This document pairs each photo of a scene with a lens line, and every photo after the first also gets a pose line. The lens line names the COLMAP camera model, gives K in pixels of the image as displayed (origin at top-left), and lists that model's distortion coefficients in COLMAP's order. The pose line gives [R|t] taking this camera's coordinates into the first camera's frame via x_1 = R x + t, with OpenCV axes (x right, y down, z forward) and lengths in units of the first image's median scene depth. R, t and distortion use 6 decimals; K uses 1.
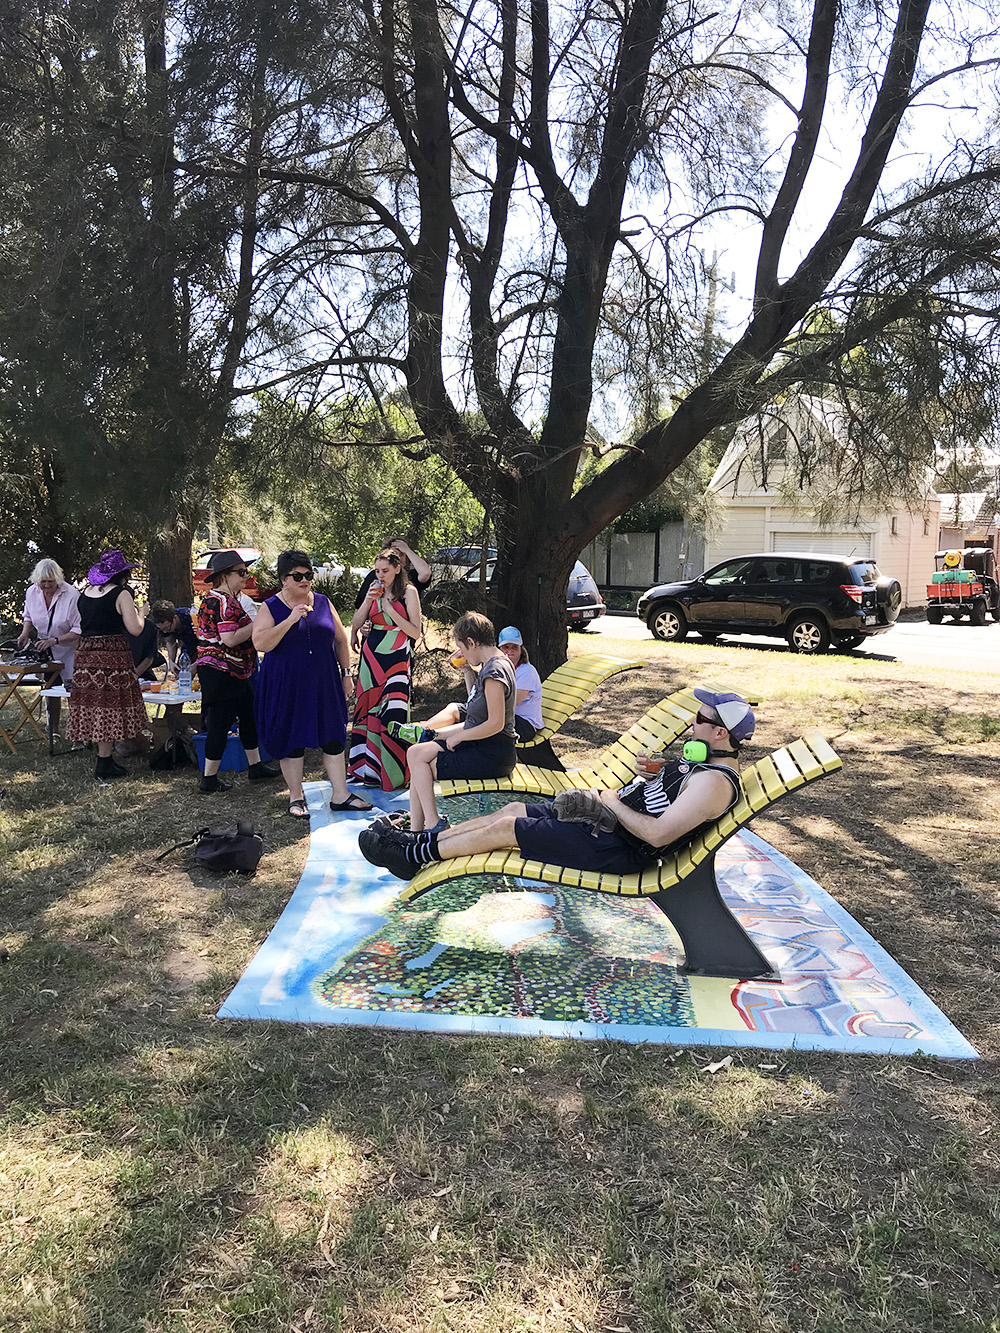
lens RADIAL K [[1112.9, 0, 504.5], [0, 1112.9, 665.9], [0, 0, 1]] dist [0.008691, 0.028195]
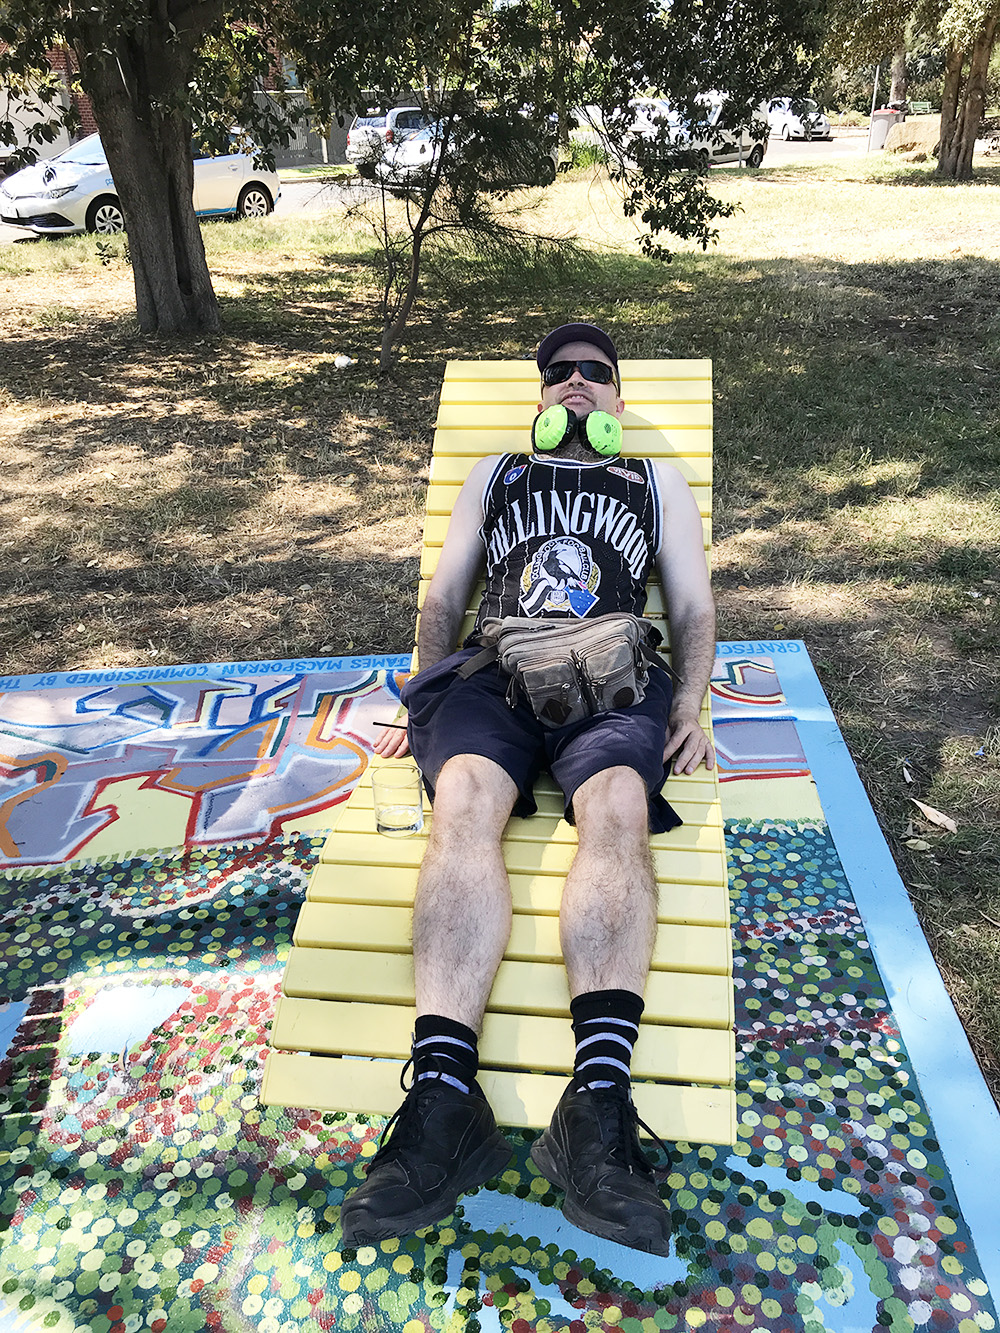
lens RADIAL K [[1112.9, 0, 506.2], [0, 1112.9, 667.0], [0, 0, 1]] dist [0.008691, 0.028195]
pose [[-0.029407, -0.470042, 0.882154, -0.321738], [0.139153, 0.872017, 0.469279, -0.072262], [-0.989834, 0.136555, 0.039764, 1.069775]]
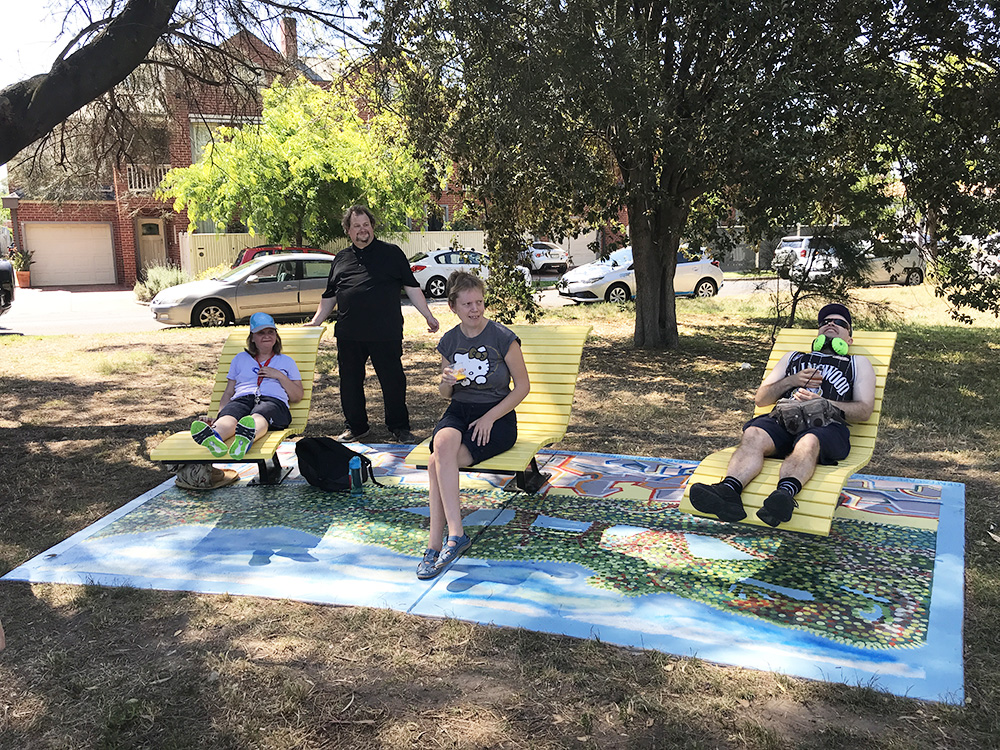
lens RADIAL K [[834.9, 0, 500.7], [0, 834.9, 377.8], [0, 0, 1]] dist [0.008691, 0.028195]
pose [[0.403234, -0.176860, 0.897844, -0.898686], [0.130949, 0.982200, 0.134666, -0.072269], [-0.905679, 0.063269, 0.419216, 0.974617]]
